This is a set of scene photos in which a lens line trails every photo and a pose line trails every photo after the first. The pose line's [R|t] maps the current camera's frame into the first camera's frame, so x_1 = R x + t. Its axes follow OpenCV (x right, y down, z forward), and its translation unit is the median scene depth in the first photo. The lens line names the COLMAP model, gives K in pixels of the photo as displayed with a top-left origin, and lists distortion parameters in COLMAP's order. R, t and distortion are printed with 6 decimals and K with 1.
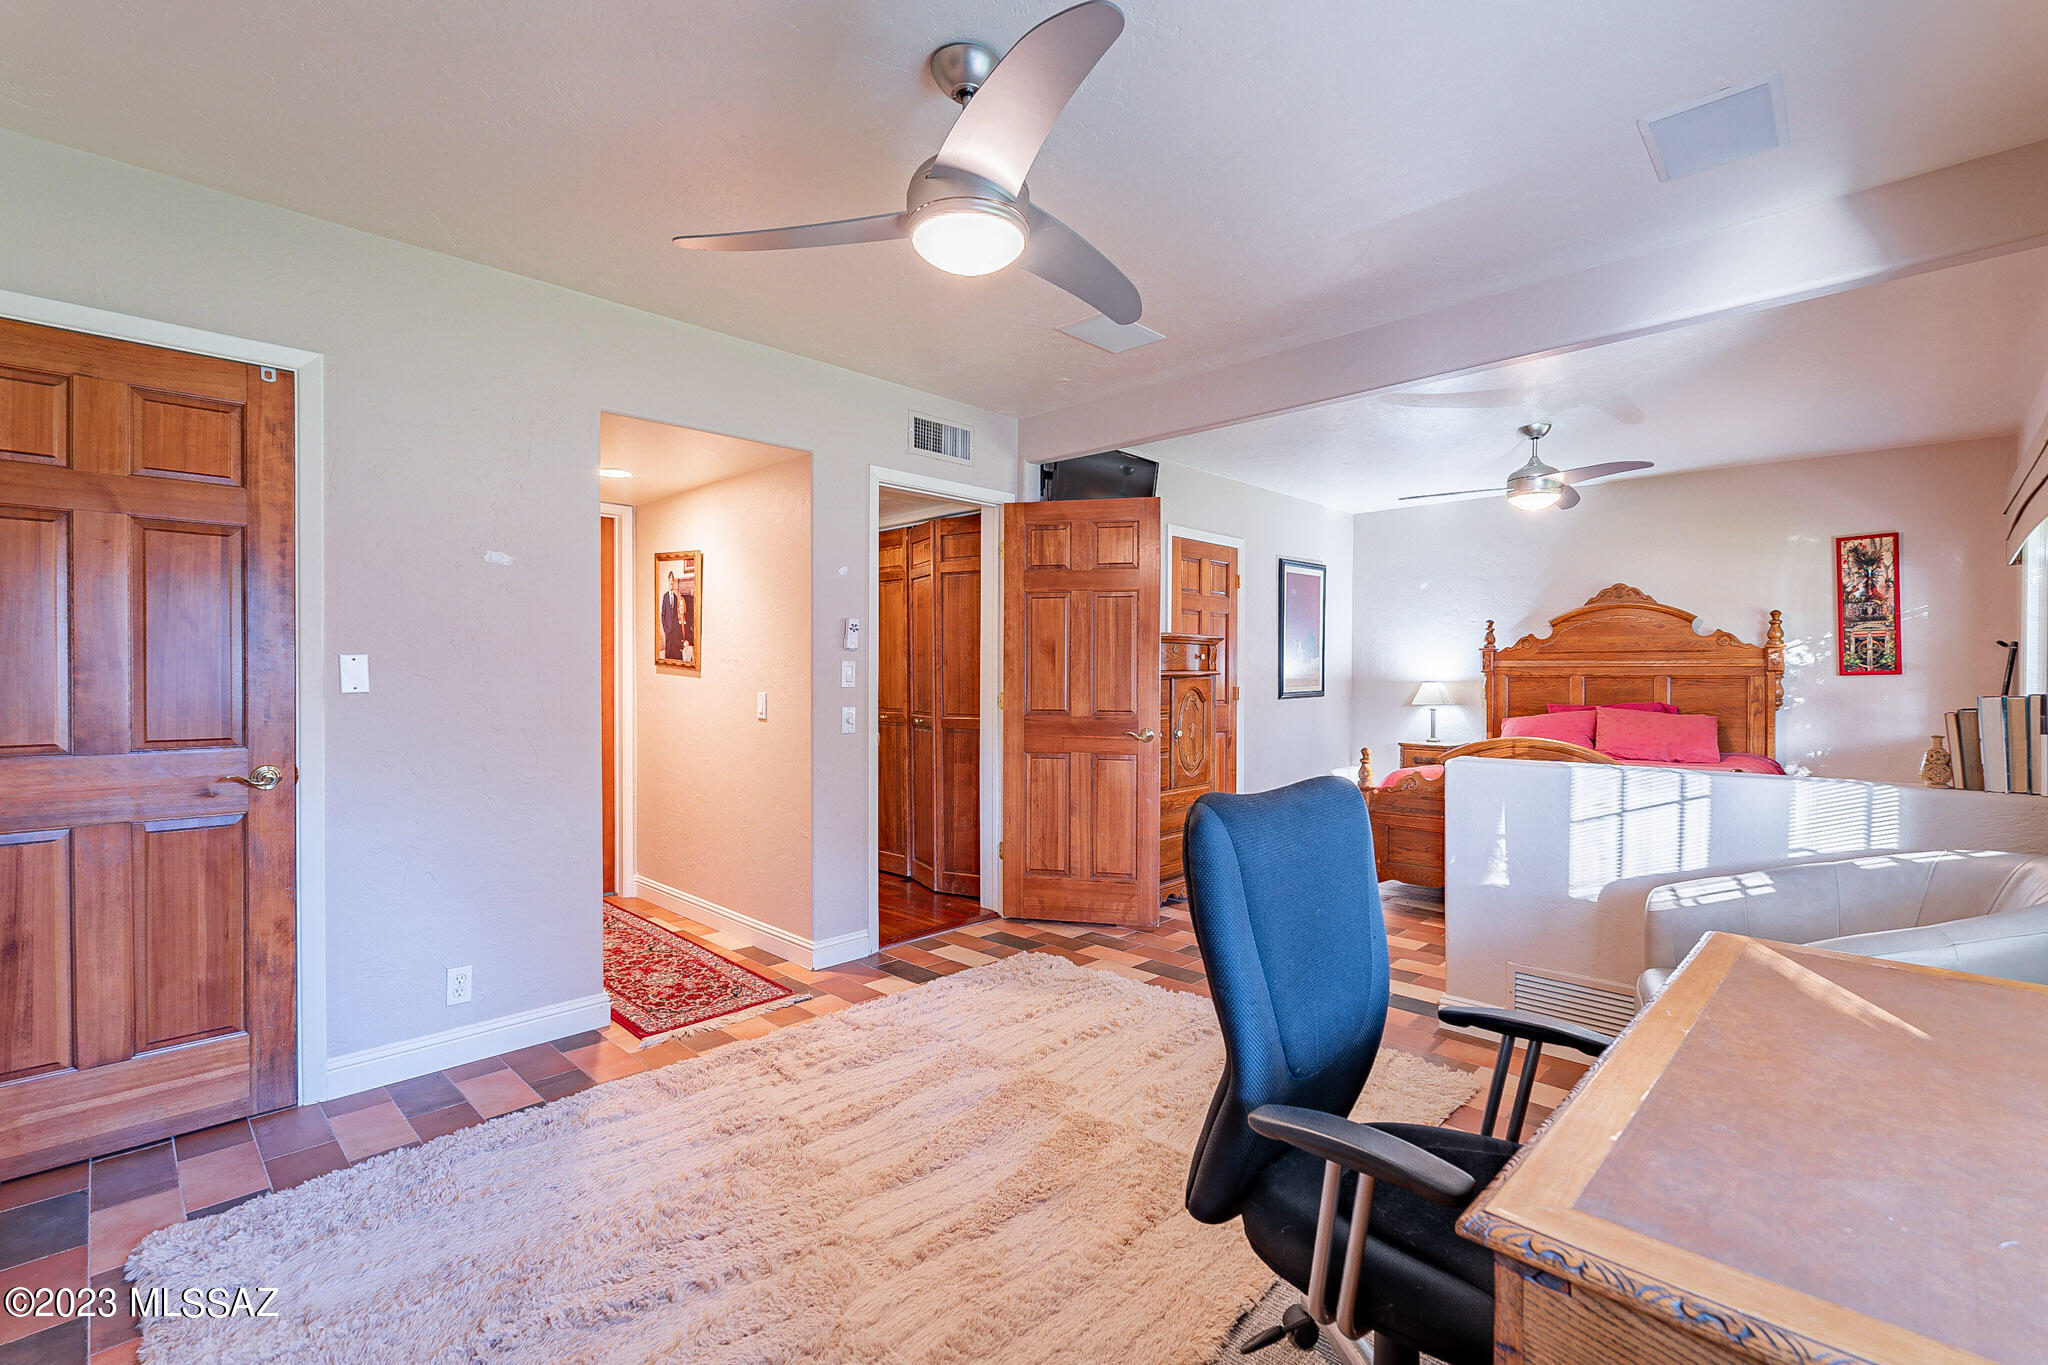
lens RADIAL K [[914.5, 0, 1028.6], [0, 914.5, 677.2], [0, 0, 1]] dist [-0.007748, 0.001741]
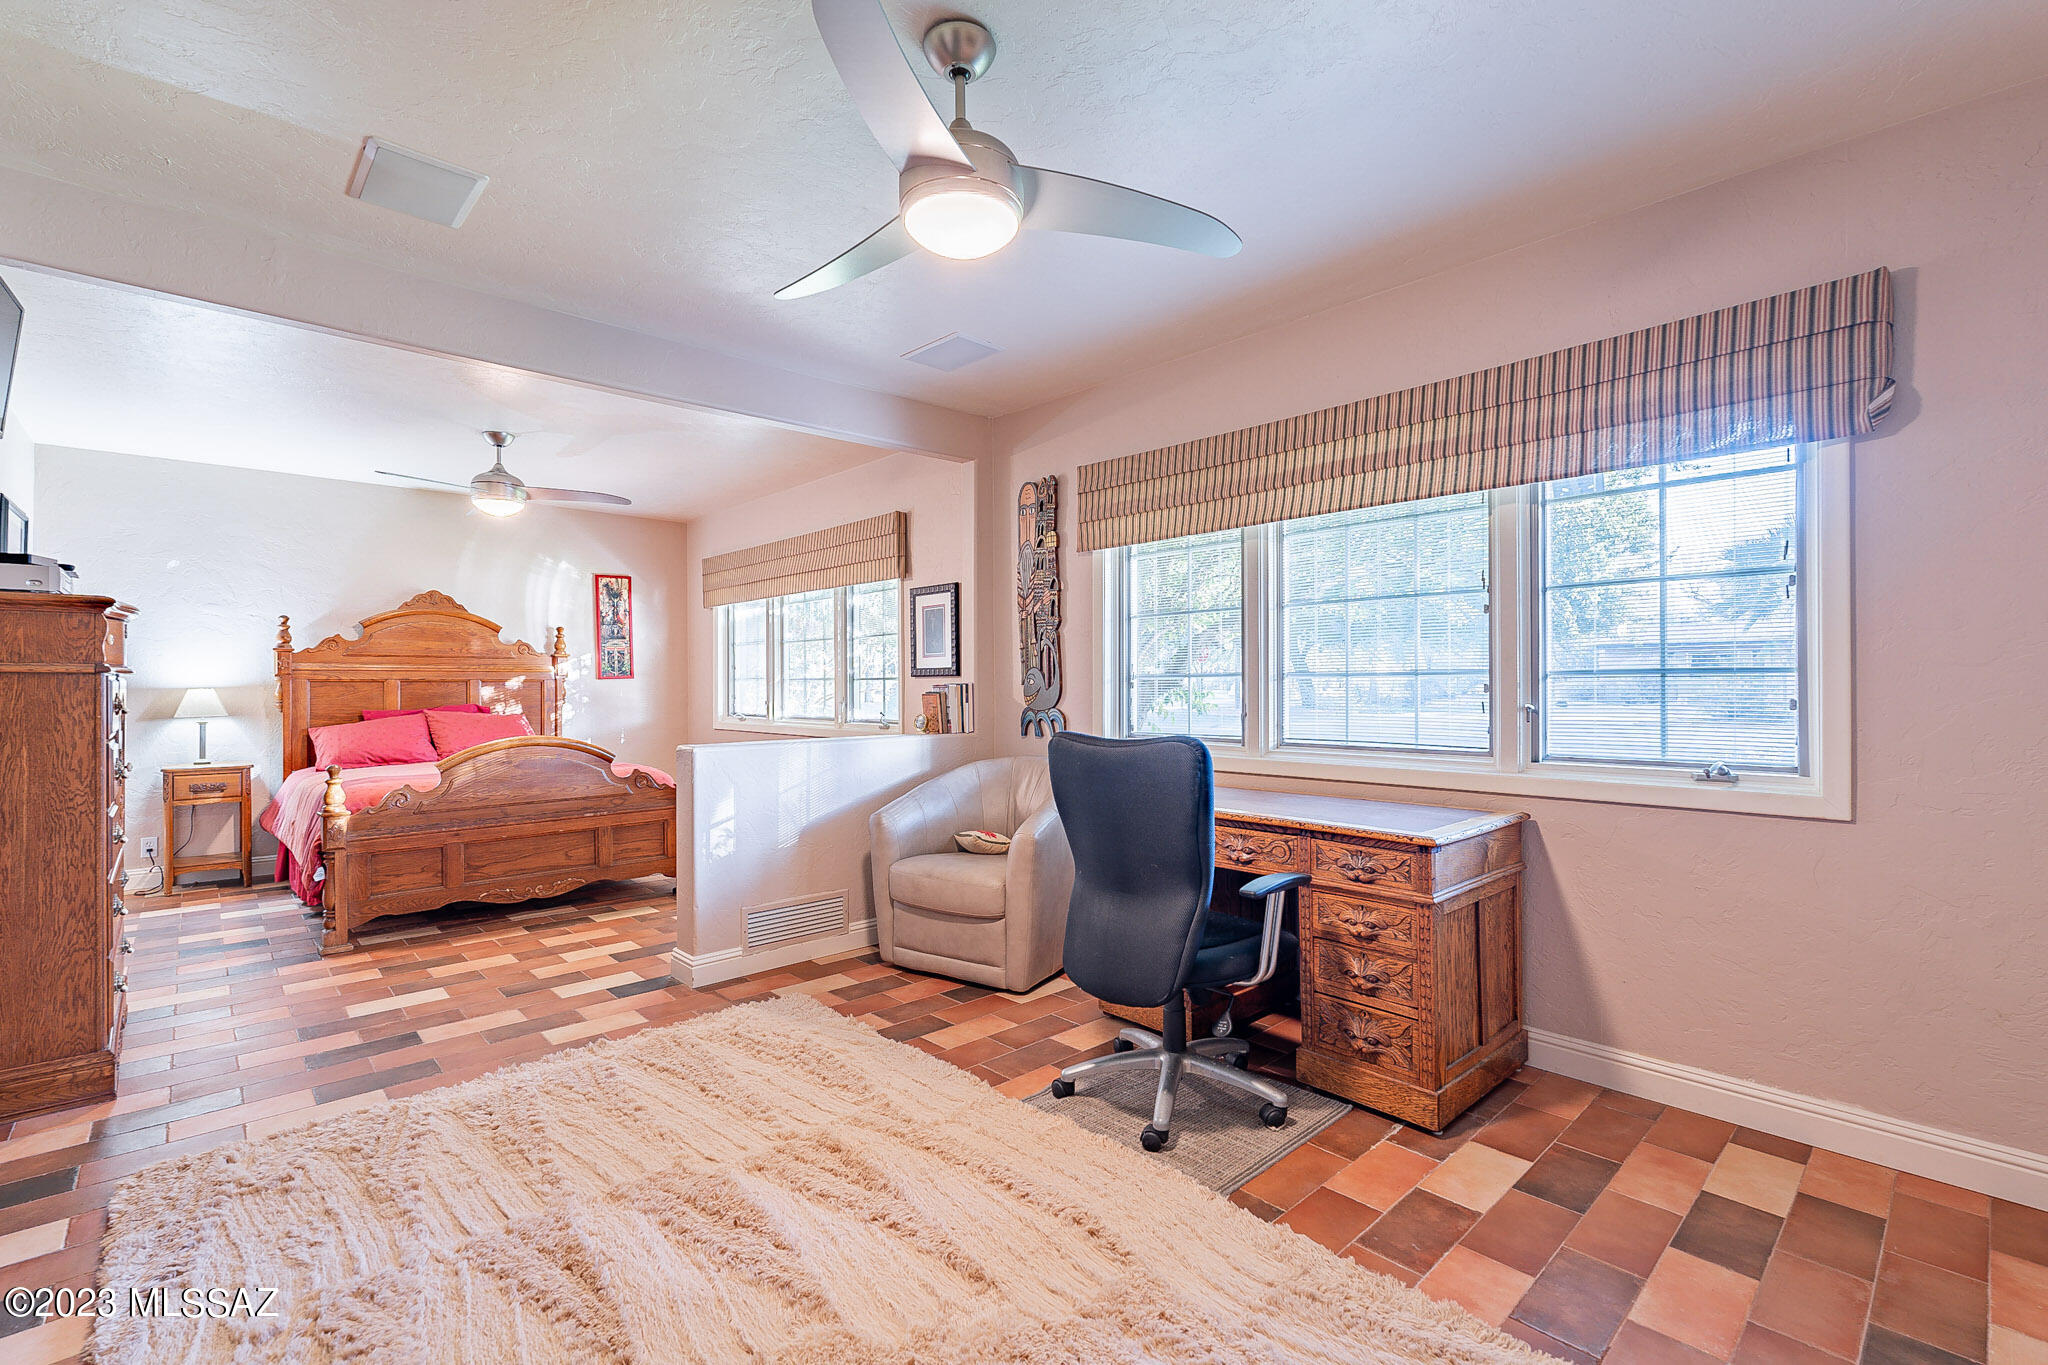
lens RADIAL K [[914.5, 0, 1028.0], [0, 914.5, 687.0], [0, 0, 1]] dist [-0.007748, 0.001741]
pose [[0.041129, -0.005234, 0.999140, -0.392031], [0.007015, 0.999963, 0.004949, 0.006662], [-0.999129, 0.006806, 0.041165, 0.319470]]
